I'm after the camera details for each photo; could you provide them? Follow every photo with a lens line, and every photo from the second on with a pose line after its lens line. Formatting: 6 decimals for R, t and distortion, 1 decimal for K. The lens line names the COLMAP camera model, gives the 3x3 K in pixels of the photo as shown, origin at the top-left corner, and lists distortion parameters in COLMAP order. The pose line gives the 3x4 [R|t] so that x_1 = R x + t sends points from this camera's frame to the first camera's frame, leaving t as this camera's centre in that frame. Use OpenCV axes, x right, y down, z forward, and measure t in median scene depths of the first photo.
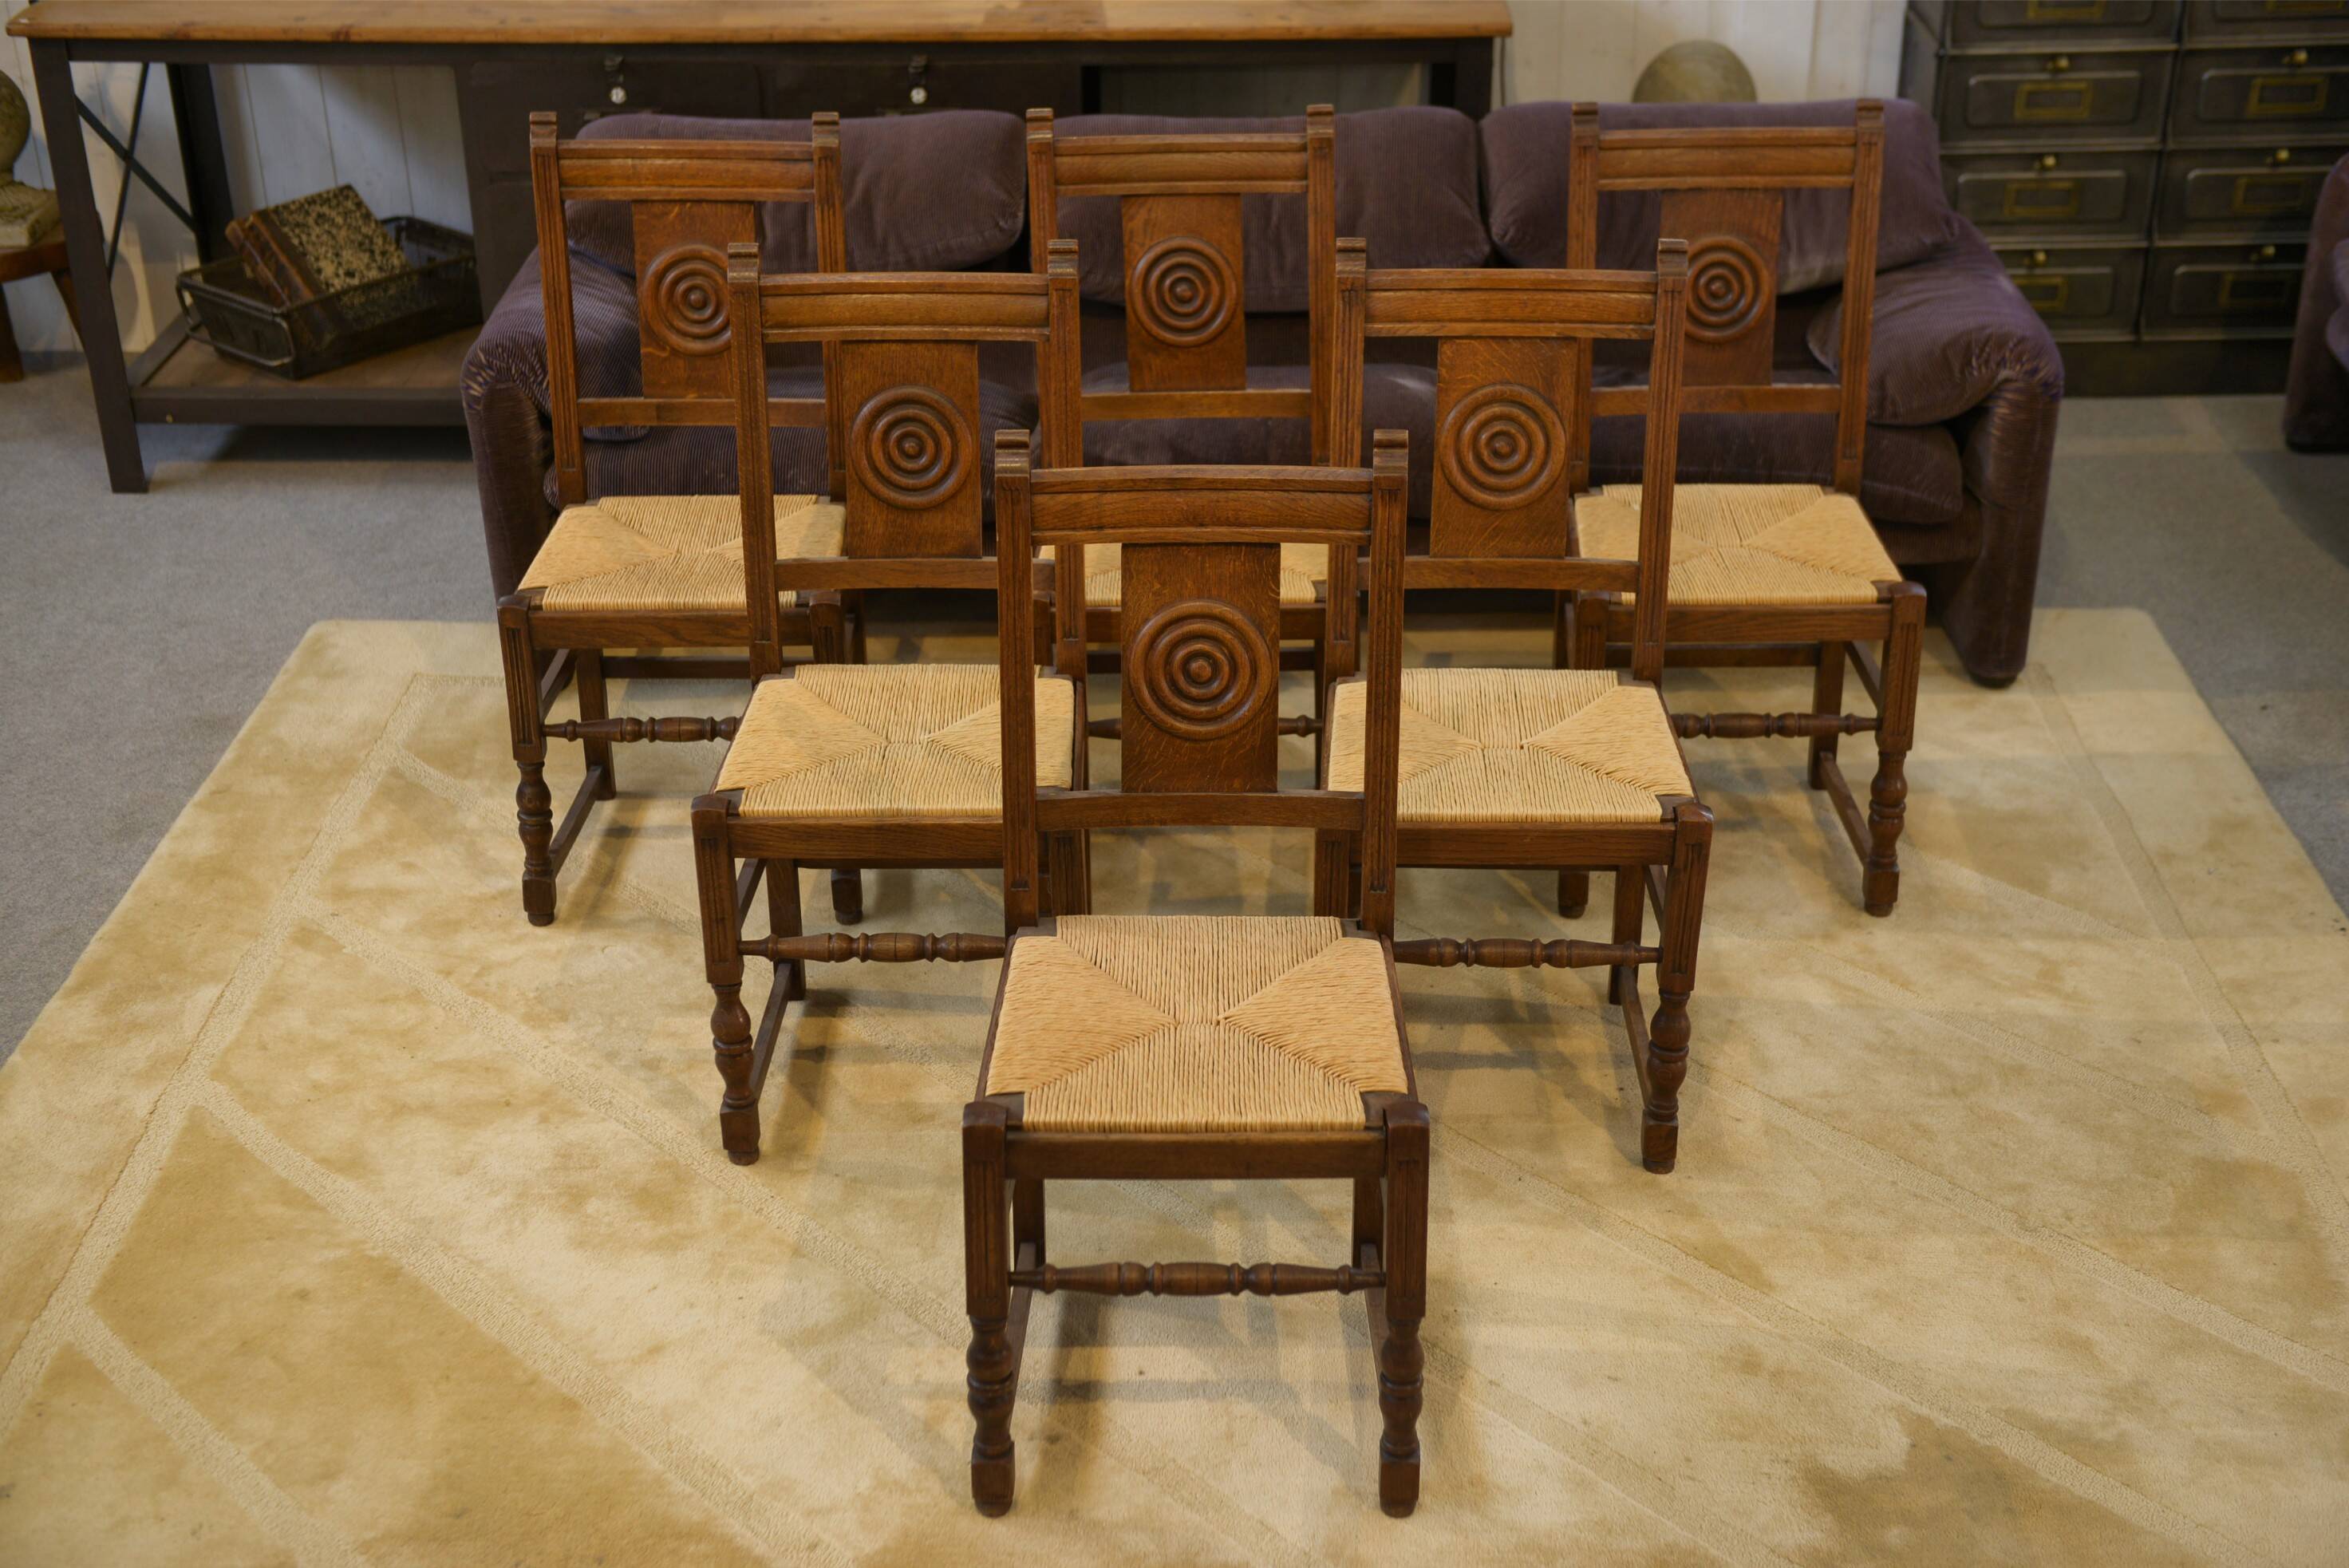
lens RADIAL K [[3173.1, 0, 1172.5], [0, 3173.1, 780.1], [0, 0, 1]] dist [0.068352, 0.000000]
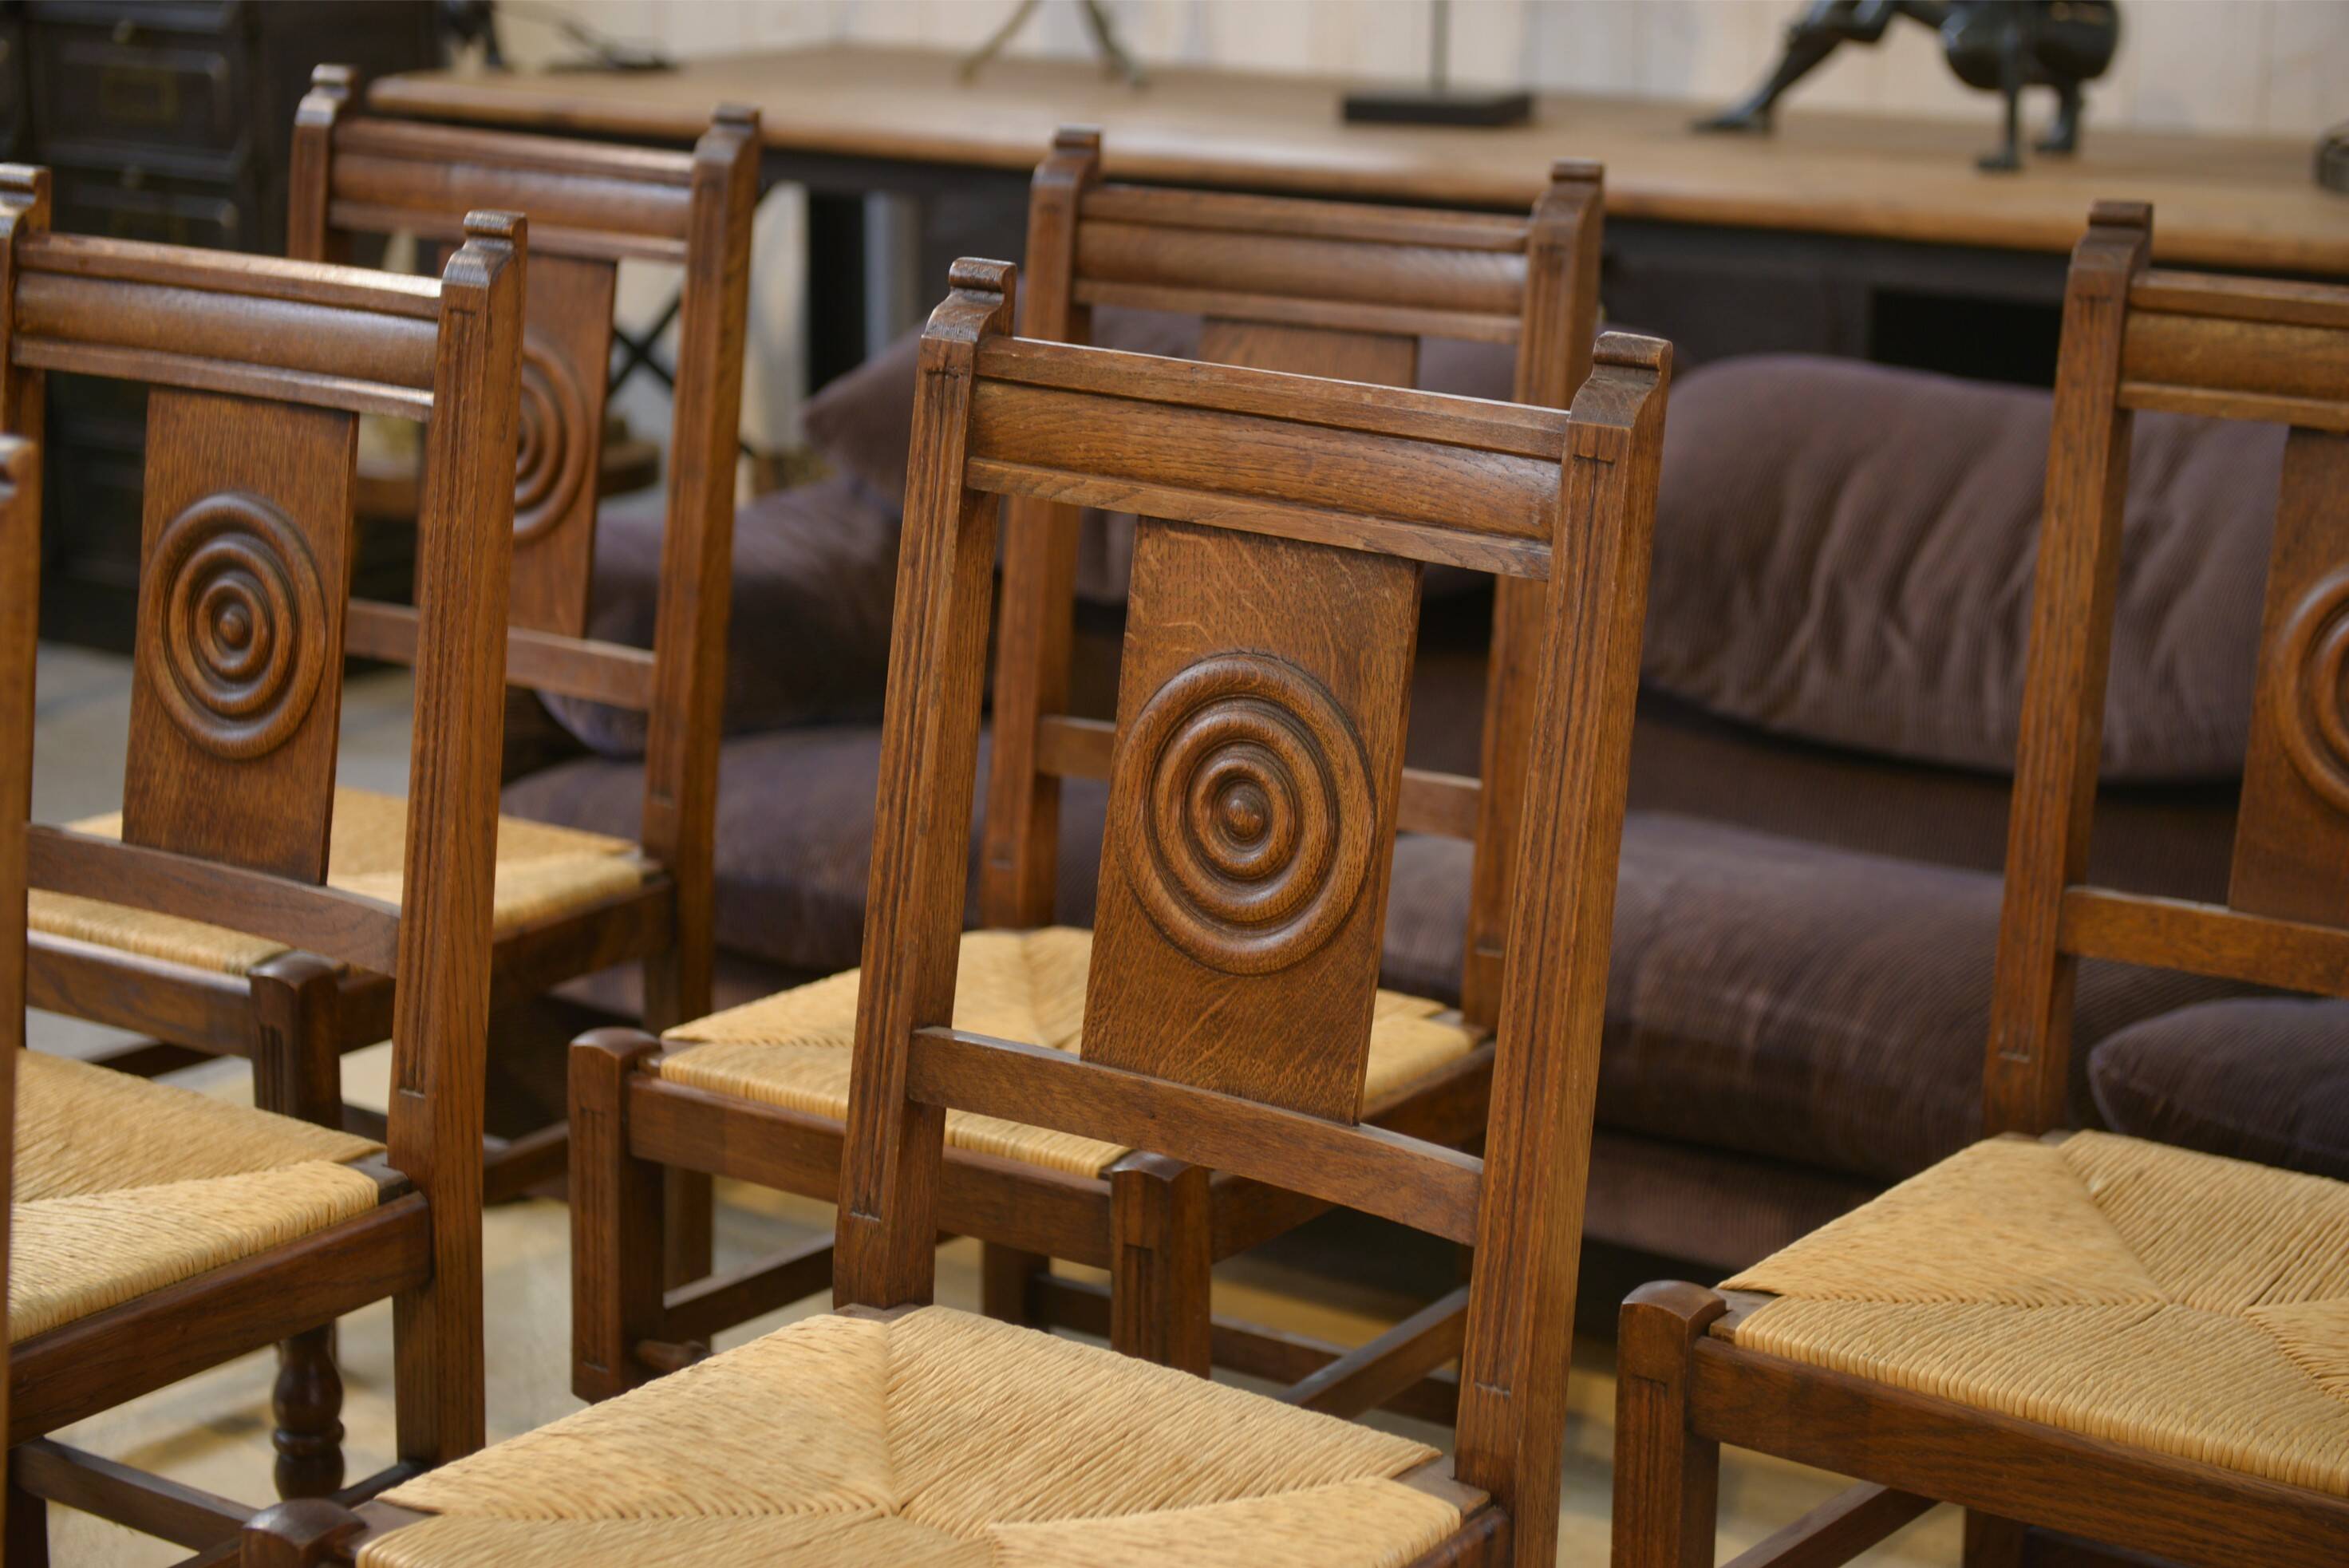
lens RADIAL K [[4419.7, 0, 1187.4], [0, 4419.7, 782.8], [0, 0, 1]] dist [0.090797, 0.000000]
pose [[0.824462, 0.153822, -0.544611, 0.407141], [-0.268807, 0.953303, -0.137680, -0.030236], [0.498002, 0.259907, 0.827310, 0.542222]]
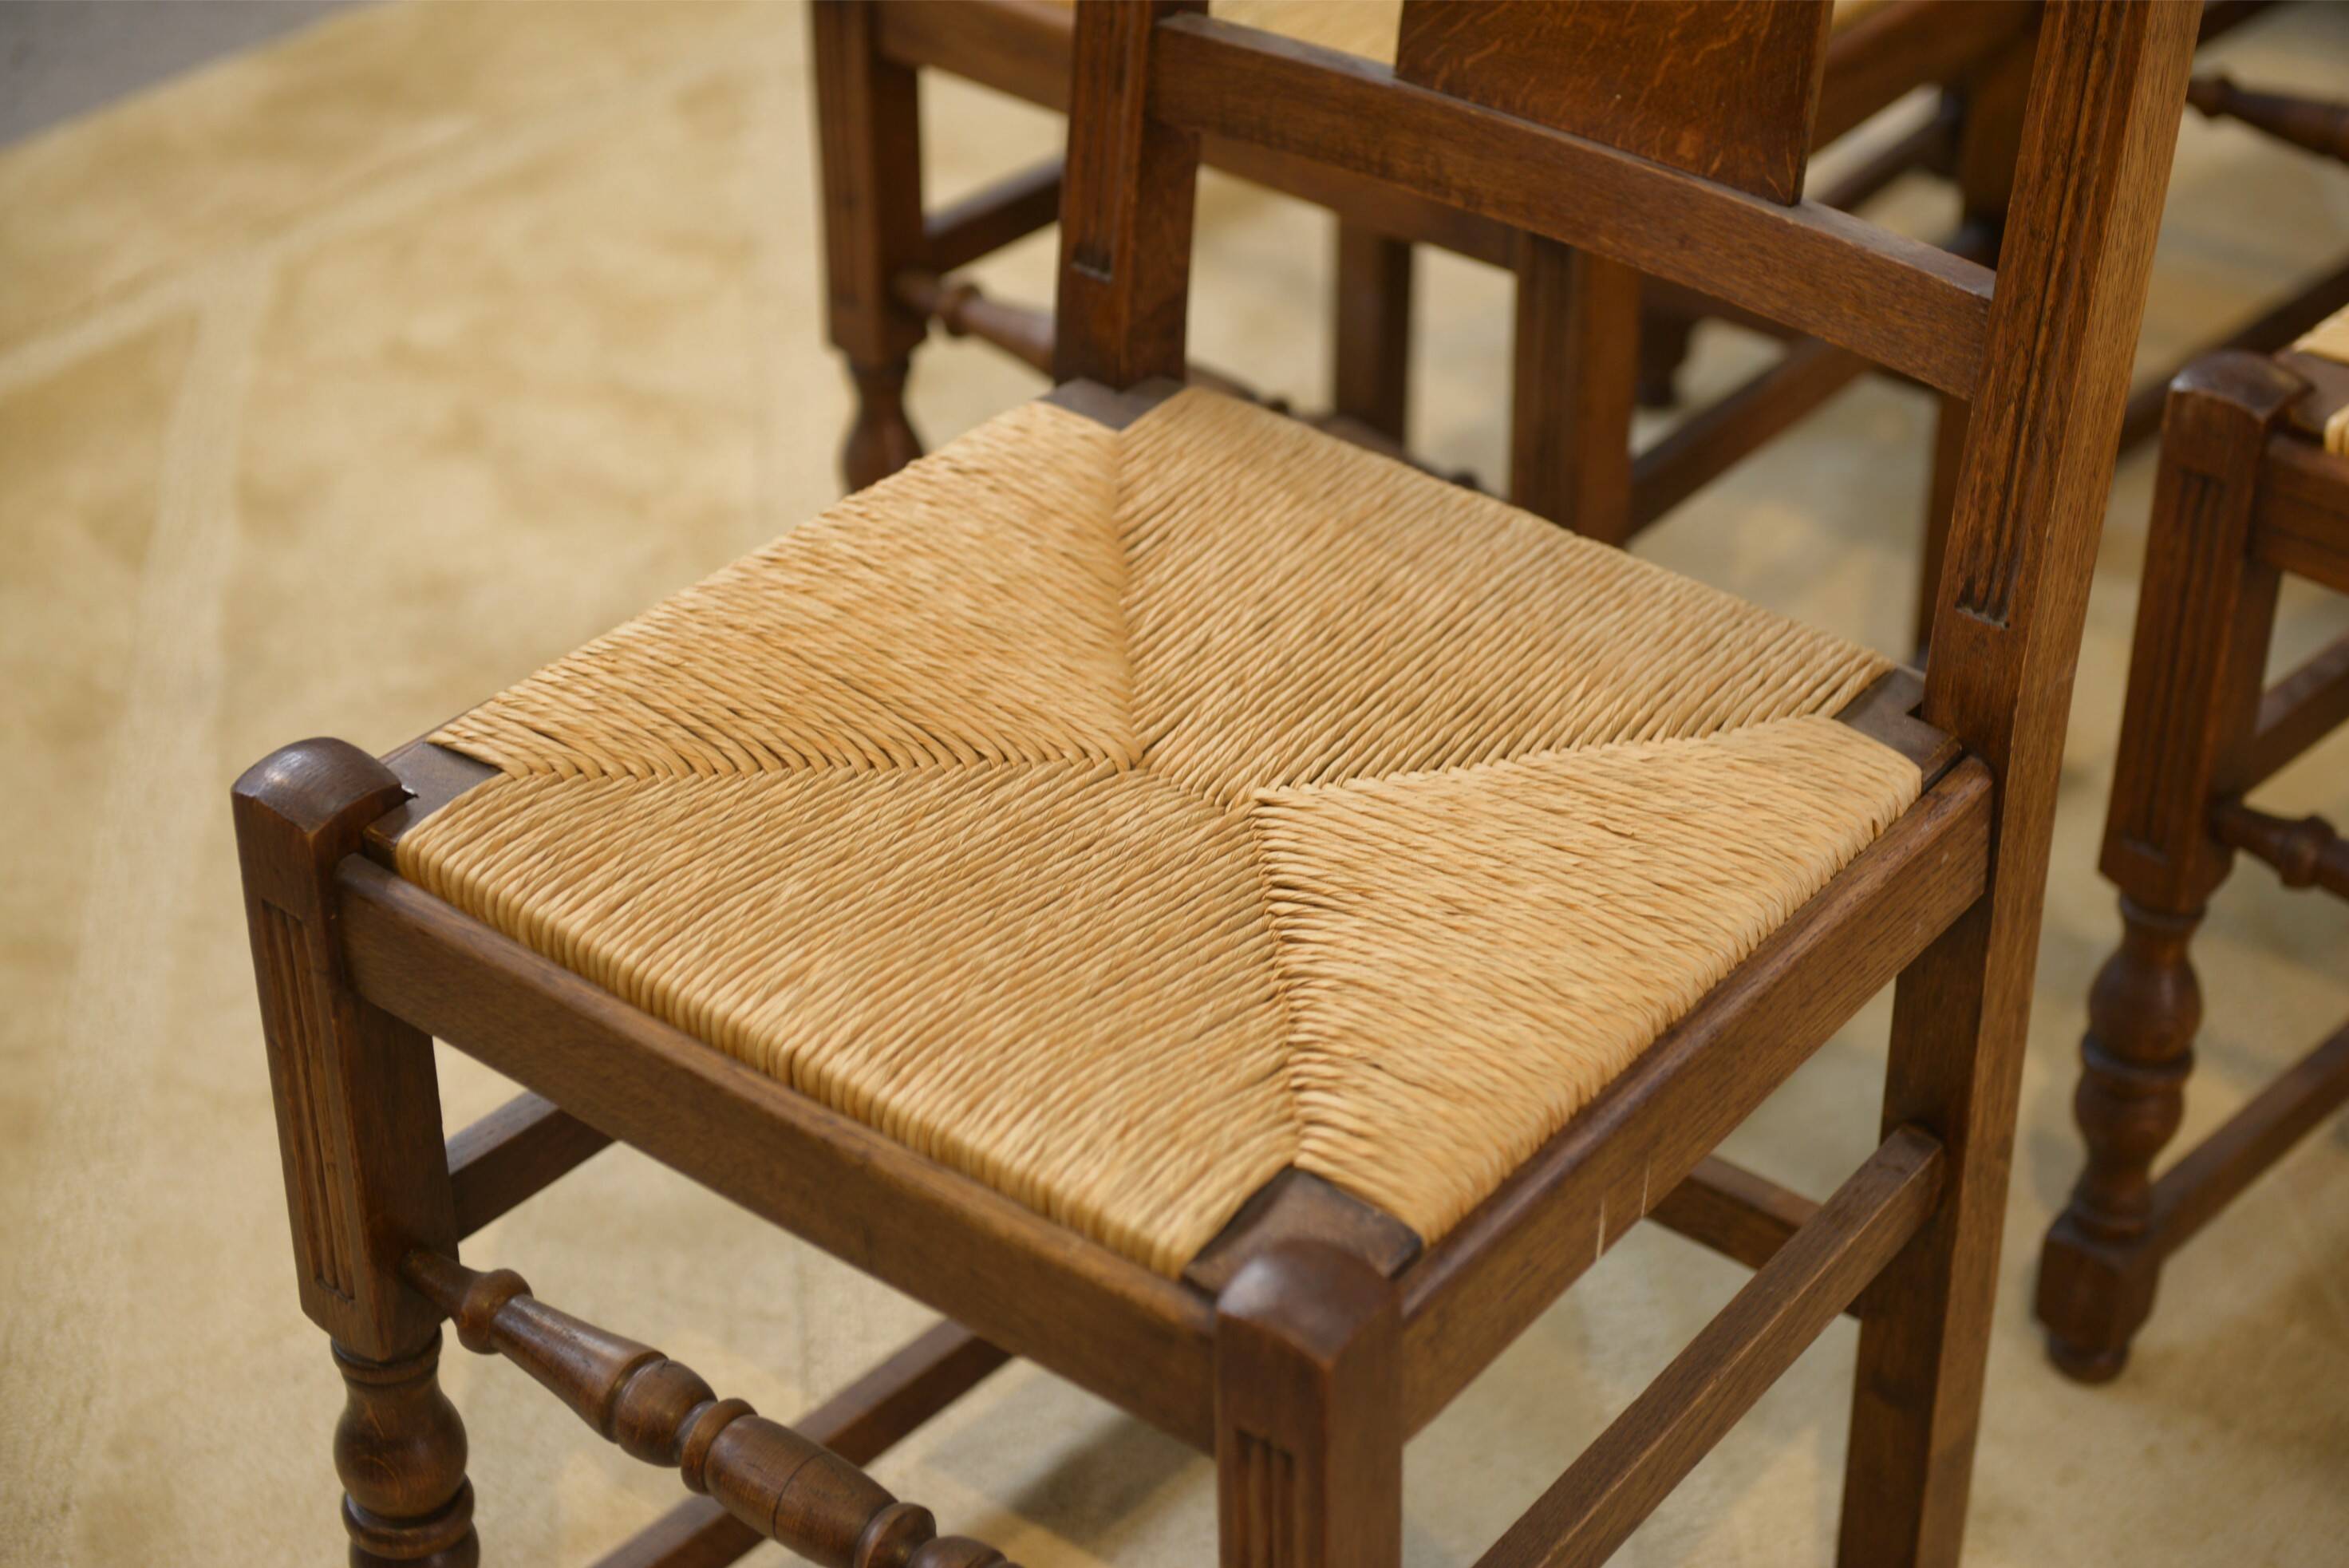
lens RADIAL K [[4419.7, 0, 1172.1], [0, 4419.7, 779.0], [0, 0, 1]] dist [0.090797, 0.000000]
pose [[0.781908, 0.349133, -0.516456, 0.203634], [-0.284894, 0.937010, 0.202108, -0.012584], [0.554487, -0.010895, 0.832121, 0.529724]]
